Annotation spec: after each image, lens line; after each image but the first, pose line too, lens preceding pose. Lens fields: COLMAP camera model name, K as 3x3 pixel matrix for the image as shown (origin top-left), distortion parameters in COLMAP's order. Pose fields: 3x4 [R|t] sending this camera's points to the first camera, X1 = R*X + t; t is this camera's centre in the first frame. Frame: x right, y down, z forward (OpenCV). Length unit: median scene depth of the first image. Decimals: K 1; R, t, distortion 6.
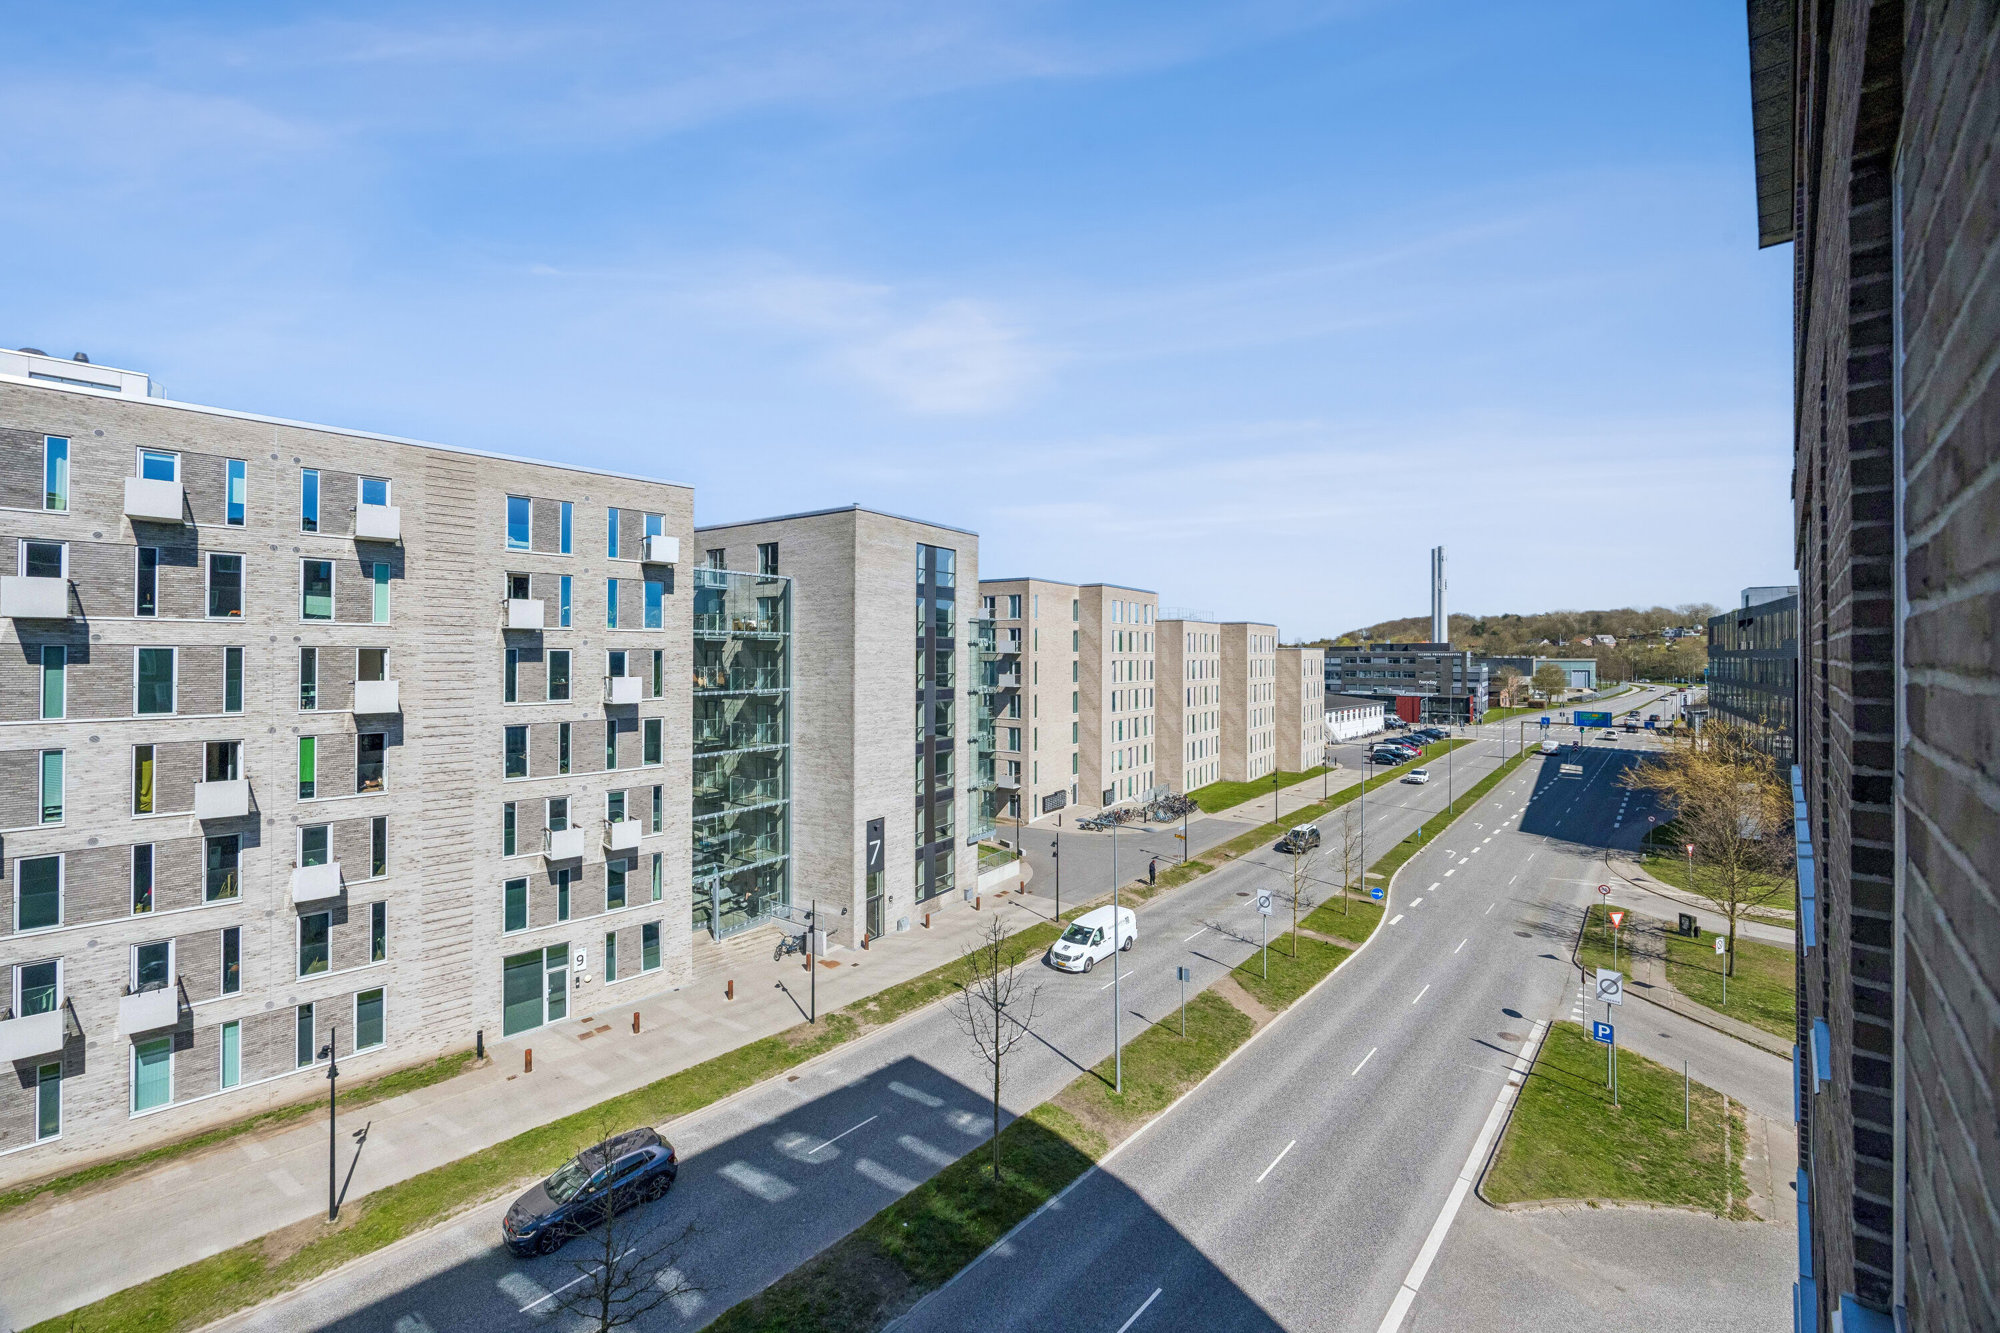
lens RADIAL K [[774.5, 0, 1002.0], [0, 774.5, 652.6], [0, 0, 1]] dist [0.000715, 0.000202]
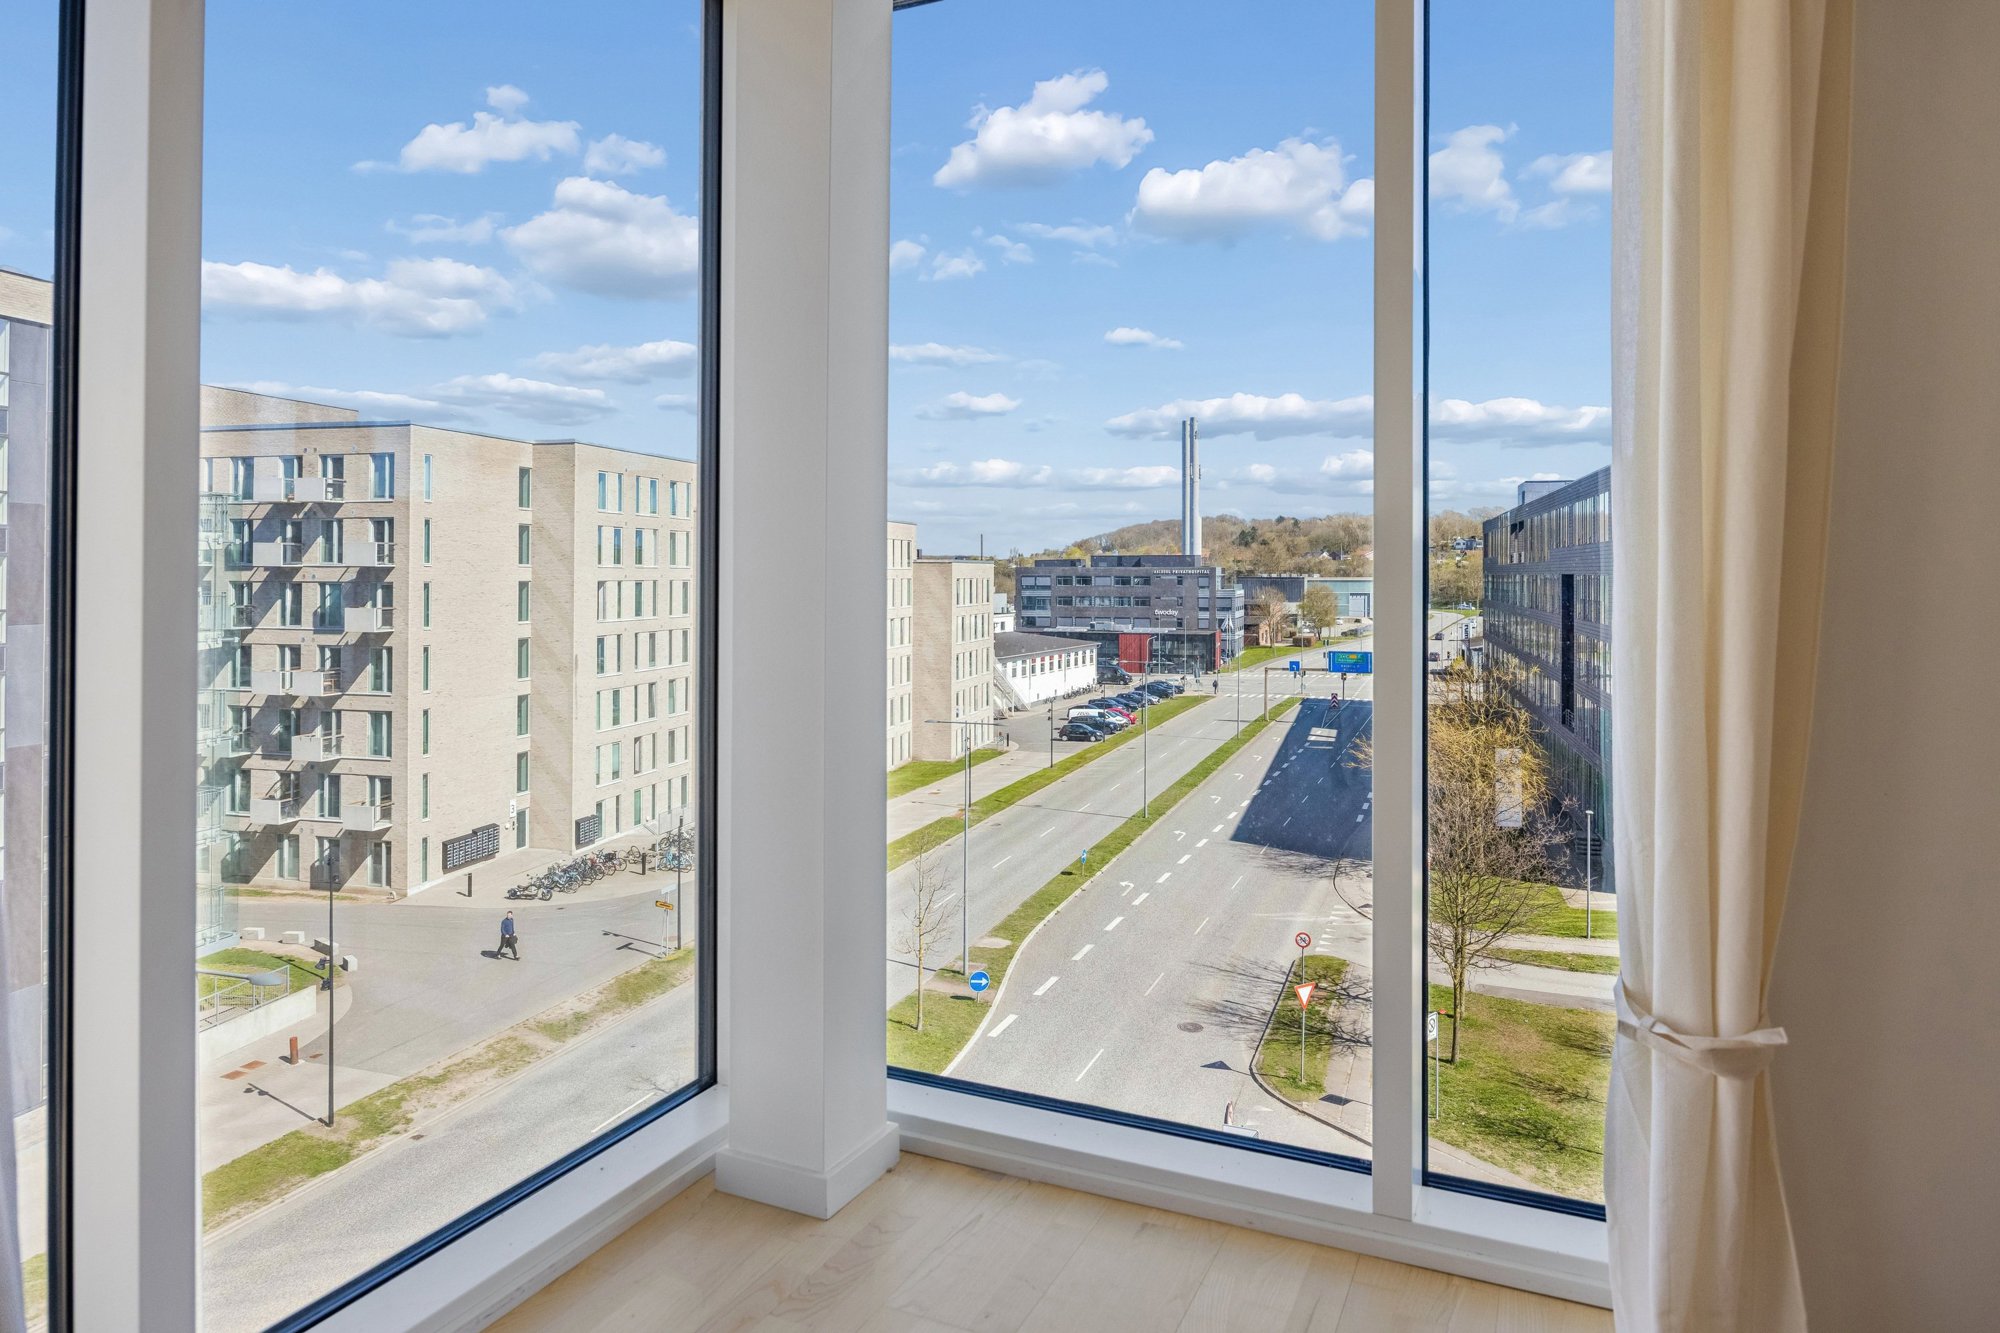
lens RADIAL K [[1248.4, 0, 1002.4], [0, 1248.4, 565.1], [0, 0, 1]] dist [-0.002525, -0.000493]
pose [[0.935902, 0.001870, 0.352255, 0.100421], [-0.000632, 0.999993, -0.003628, 0.002429], [-0.352259, 0.003173, 0.935897, 0.071360]]
